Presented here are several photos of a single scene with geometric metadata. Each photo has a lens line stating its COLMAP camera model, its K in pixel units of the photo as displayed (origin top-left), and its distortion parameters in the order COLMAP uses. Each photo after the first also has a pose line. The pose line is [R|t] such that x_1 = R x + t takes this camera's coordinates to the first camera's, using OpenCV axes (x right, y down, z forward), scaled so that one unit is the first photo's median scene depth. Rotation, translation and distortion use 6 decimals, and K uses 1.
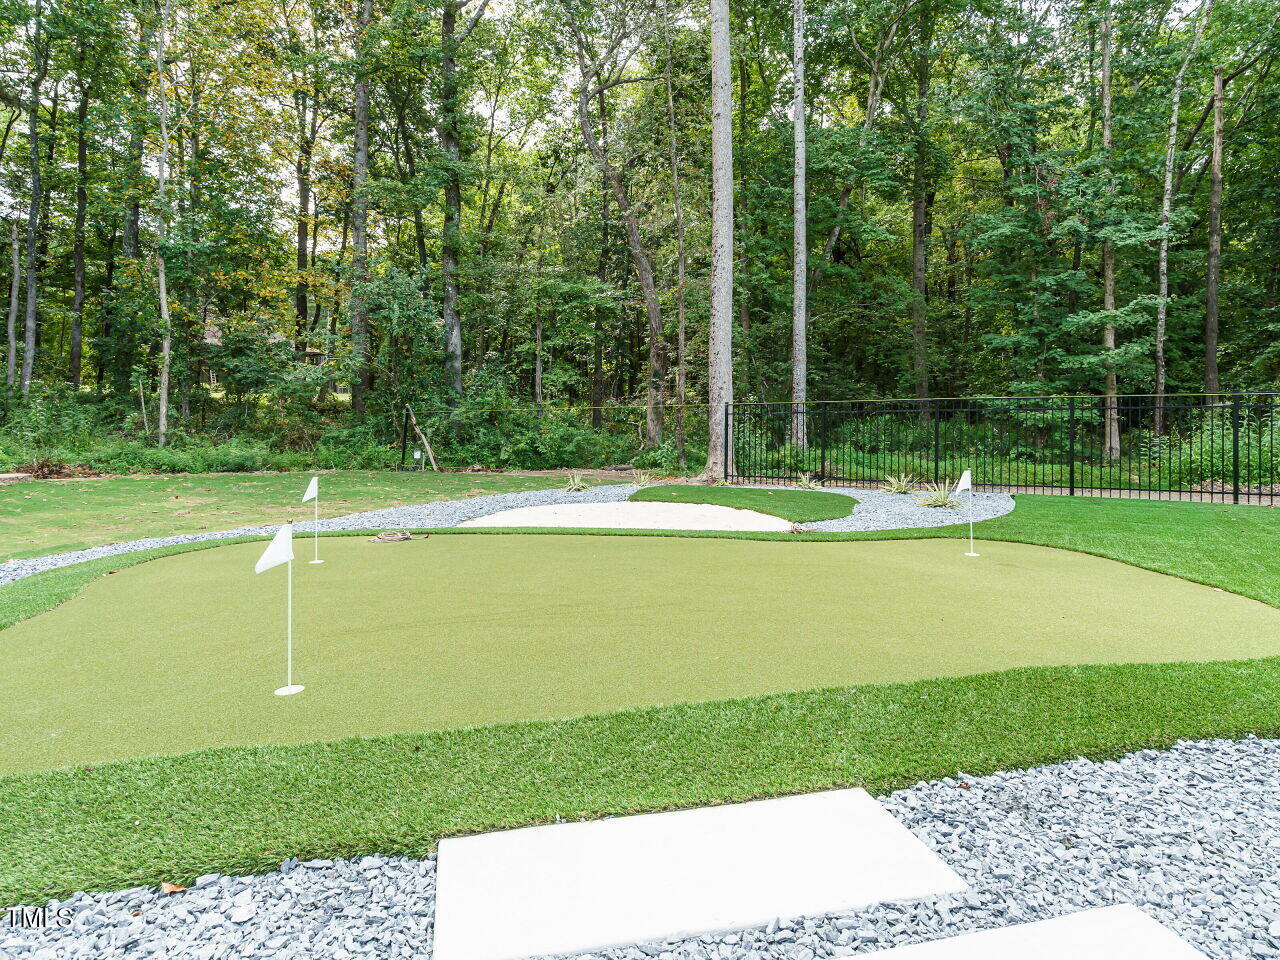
lens RADIAL K [[815.4, 0, 640.6], [0, 815.4, 456.5], [0, 0, 1]] dist [0.001624, 0.000500]
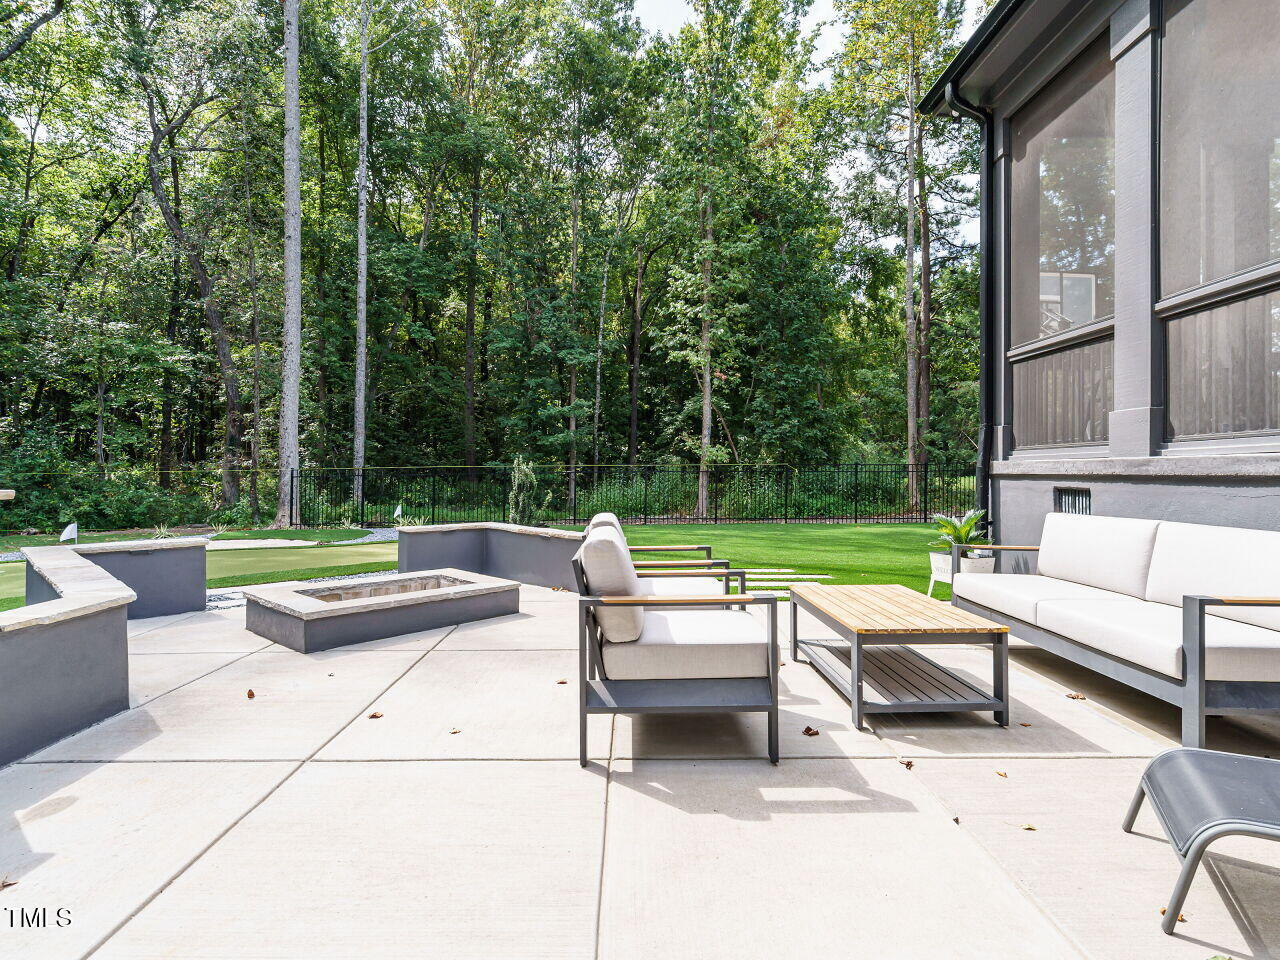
lens RADIAL K [[933.9, 0, 638.7], [0, 933.9, 444.6], [0, 0, 1]] dist [0.001375, -0.004481]
pose [[0.908226, 0.012009, 0.418308, -0.009172], [0.023101, 0.996625, -0.078769, 0.015482], [-0.417842, 0.081204, 0.904883, -0.339785]]
